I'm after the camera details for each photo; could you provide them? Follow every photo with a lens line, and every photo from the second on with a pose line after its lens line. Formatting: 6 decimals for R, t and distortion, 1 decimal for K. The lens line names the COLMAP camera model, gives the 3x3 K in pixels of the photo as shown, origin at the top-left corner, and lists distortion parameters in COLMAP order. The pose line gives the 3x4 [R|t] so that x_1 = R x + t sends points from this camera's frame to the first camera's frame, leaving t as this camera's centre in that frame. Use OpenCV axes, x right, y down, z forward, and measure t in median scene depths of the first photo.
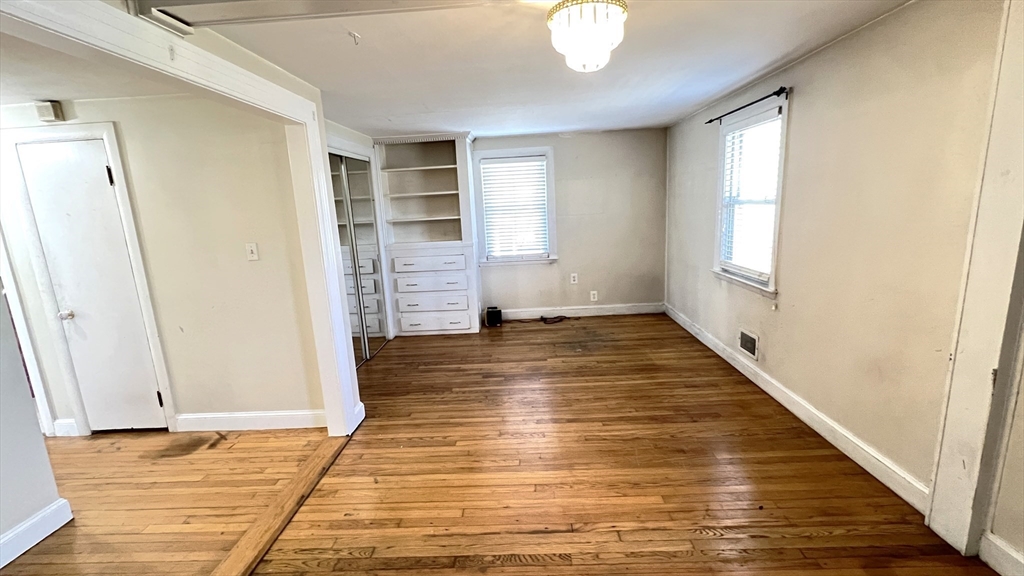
lens RADIAL K [[427.1, 0, 509.2], [0, 427.1, 292.7], [0, 0, 1]] dist [0.002551, -0.000161]
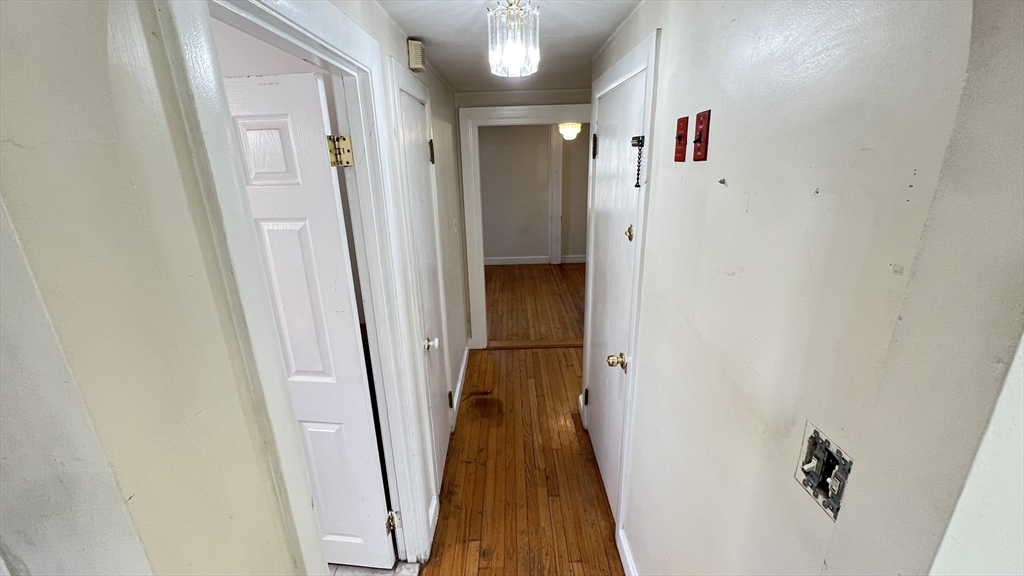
lens RADIAL K [[427.1, 0, 511.3], [0, 427.1, 288.4], [0, 0, 1]] dist [0.002551, -0.000161]
pose [[-0.050626, -0.250566, 0.966775, -2.077010], [0.217019, 0.942126, 0.255542, -0.232702], [-0.974854, 0.222746, 0.006682, 1.022357]]
